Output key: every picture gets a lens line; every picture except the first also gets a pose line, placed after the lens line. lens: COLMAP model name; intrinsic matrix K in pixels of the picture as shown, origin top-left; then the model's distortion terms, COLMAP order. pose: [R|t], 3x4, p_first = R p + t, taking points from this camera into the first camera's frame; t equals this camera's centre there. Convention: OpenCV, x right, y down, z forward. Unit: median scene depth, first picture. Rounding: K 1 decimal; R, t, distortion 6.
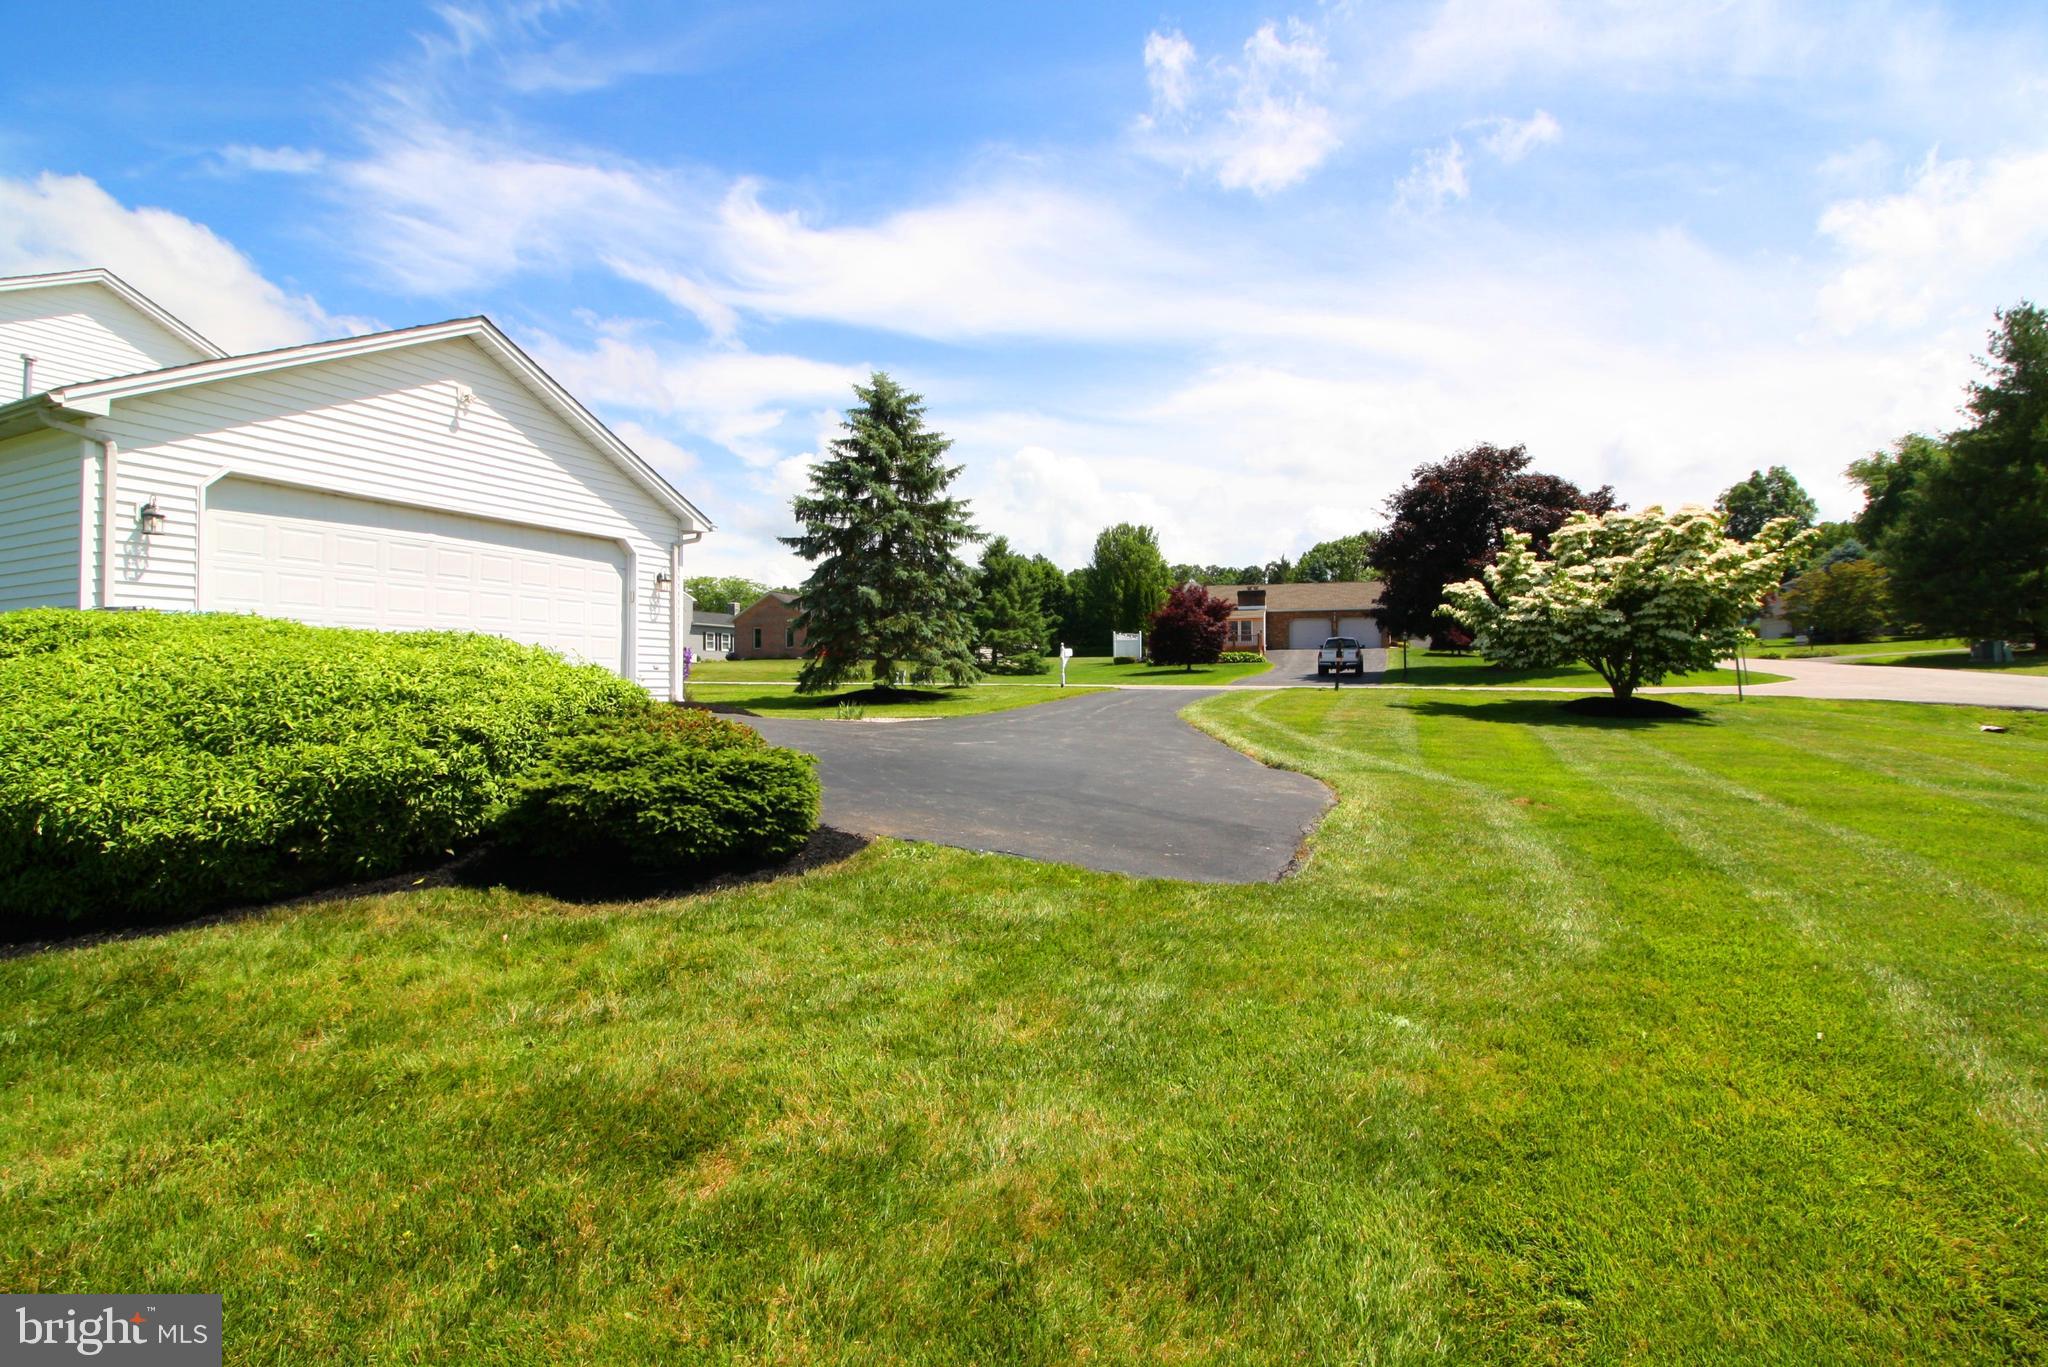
lens RADIAL K [[940.1, 0, 1026.4], [0, 940.1, 665.1], [0, 0, 1]] dist [-0.000869, -0.019349]
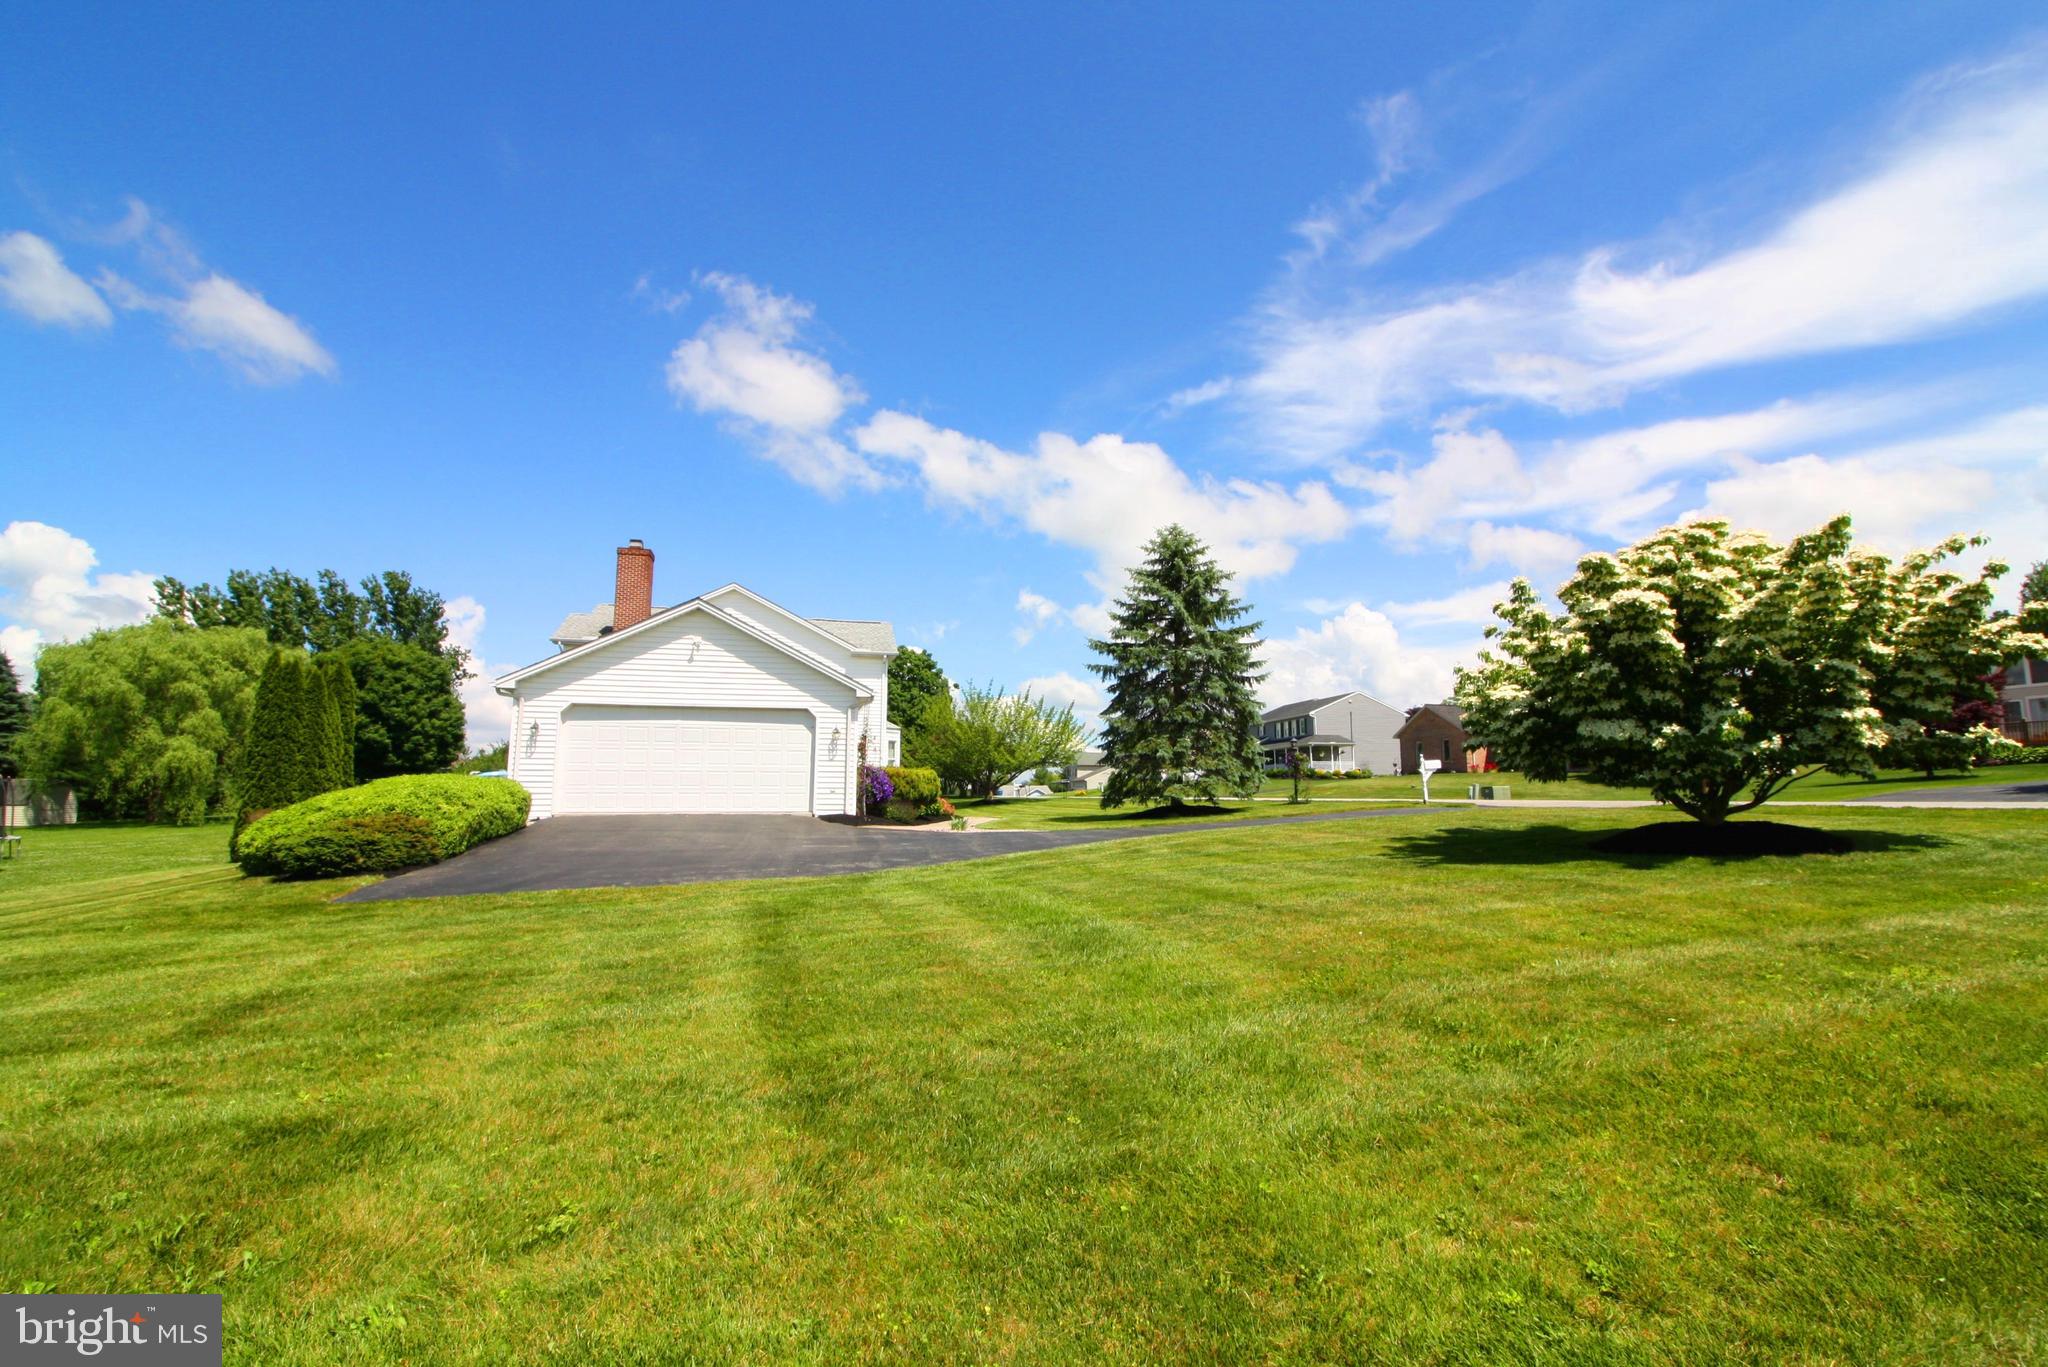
lens RADIAL K [[951.2, 0, 1044.2], [0, 951.2, 676.4], [0, 0, 1]] dist [0.012844, -0.019375]
pose [[0.647658, -0.104654, -0.754710, 1.029588], [0.019458, 0.992471, -0.120926, 0.012120], [0.761683, 0.063634, 0.644818, 0.277154]]
